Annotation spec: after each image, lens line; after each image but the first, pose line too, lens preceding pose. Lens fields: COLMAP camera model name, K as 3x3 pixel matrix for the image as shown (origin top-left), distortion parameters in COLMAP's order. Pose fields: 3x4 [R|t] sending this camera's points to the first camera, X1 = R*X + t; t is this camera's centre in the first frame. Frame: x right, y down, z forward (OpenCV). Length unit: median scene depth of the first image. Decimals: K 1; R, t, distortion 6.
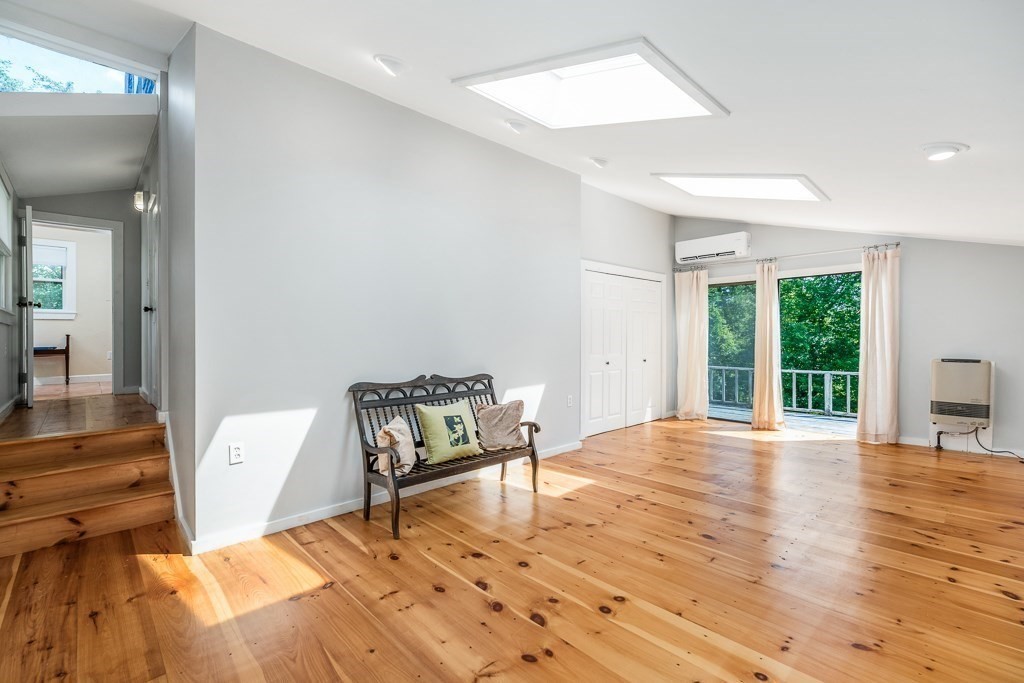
lens RADIAL K [[453.9, 0, 513.9], [0, 453.9, 341.5], [0, 0, 1]] dist [0.000361, -0.000502]
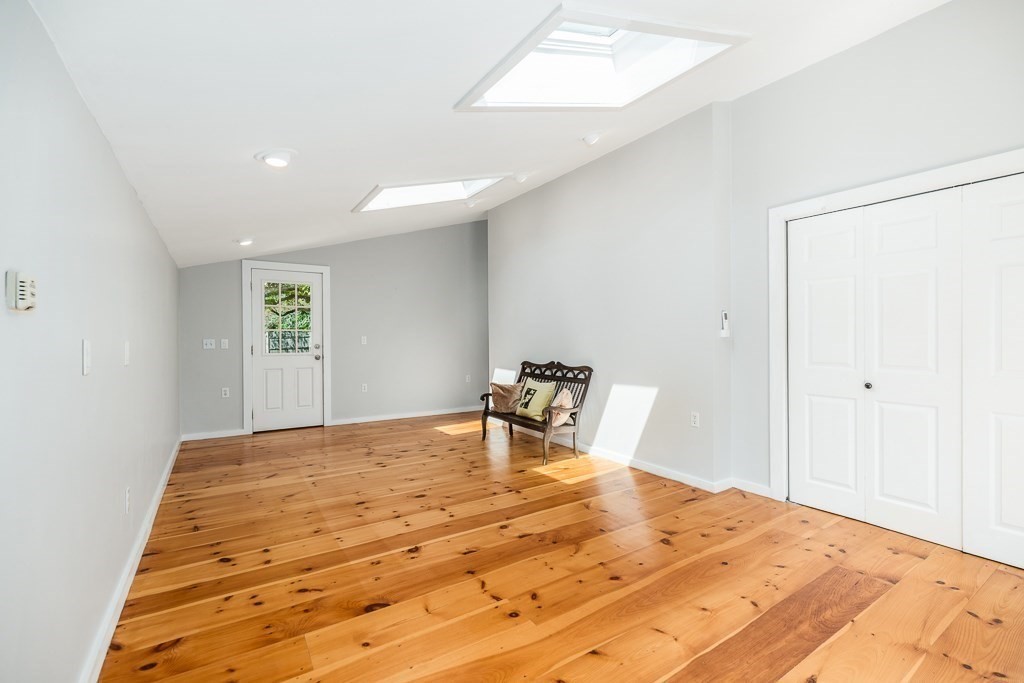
lens RADIAL K [[453.9, 0, 515.8], [0, 453.9, 337.4], [0, 0, 1]] dist [0.000361, -0.000502]
pose [[-0.189289, 0.009334, -0.981877, 1.318575], [-0.000750, 0.999953, 0.009651, -0.016726], [0.981921, 0.002563, -0.189273, 1.230020]]
